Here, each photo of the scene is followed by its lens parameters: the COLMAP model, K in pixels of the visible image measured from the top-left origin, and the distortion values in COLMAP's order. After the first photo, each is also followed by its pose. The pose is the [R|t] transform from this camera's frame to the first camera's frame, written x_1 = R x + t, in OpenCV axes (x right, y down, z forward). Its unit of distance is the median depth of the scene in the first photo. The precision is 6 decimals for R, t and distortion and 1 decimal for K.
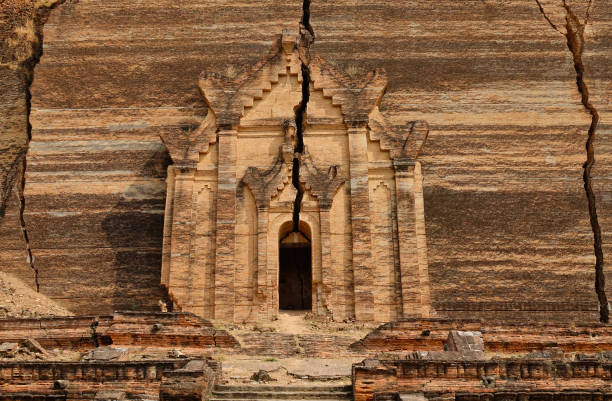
lens RADIAL K [[657.0, 0, 303.5], [0, 657.0, 182.3], [0, 0, 1]] dist [0.009347, 0.000000]
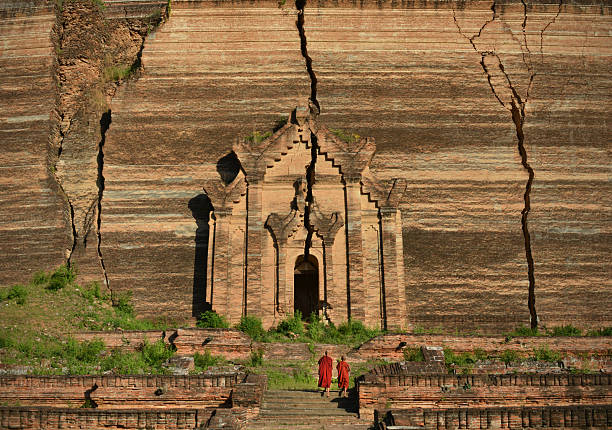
lens RADIAL K [[548.6, 0, 308.7], [0, 548.6, 209.2], [0, 0, 1]] dist [-0.012236, -0.002554]
pose [[0.999871, 0.005633, 0.015047, -0.023372], [-0.006065, 0.999567, 0.028778, -0.060896], [-0.014878, -0.028865, 0.999473, -0.102148]]
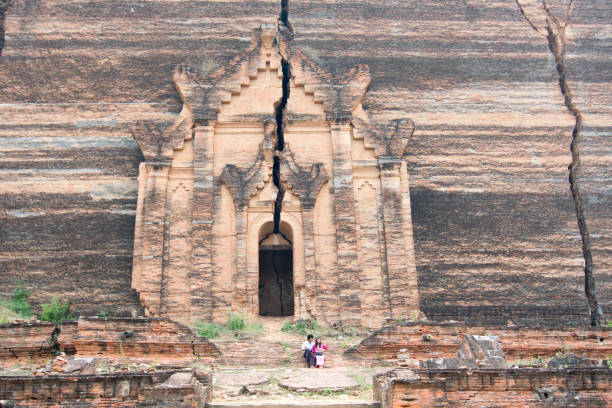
lens RADIAL K [[615.4, 0, 299.6], [0, 615.4, 192.7], [0, 0, 1]] dist [0.008437, 0.000000]
pose [[0.998352, 0.004868, 0.057172, -0.027885], [-0.004061, 0.999891, -0.014226, 0.028086], [-0.057235, 0.013970, 0.998263, 0.108399]]
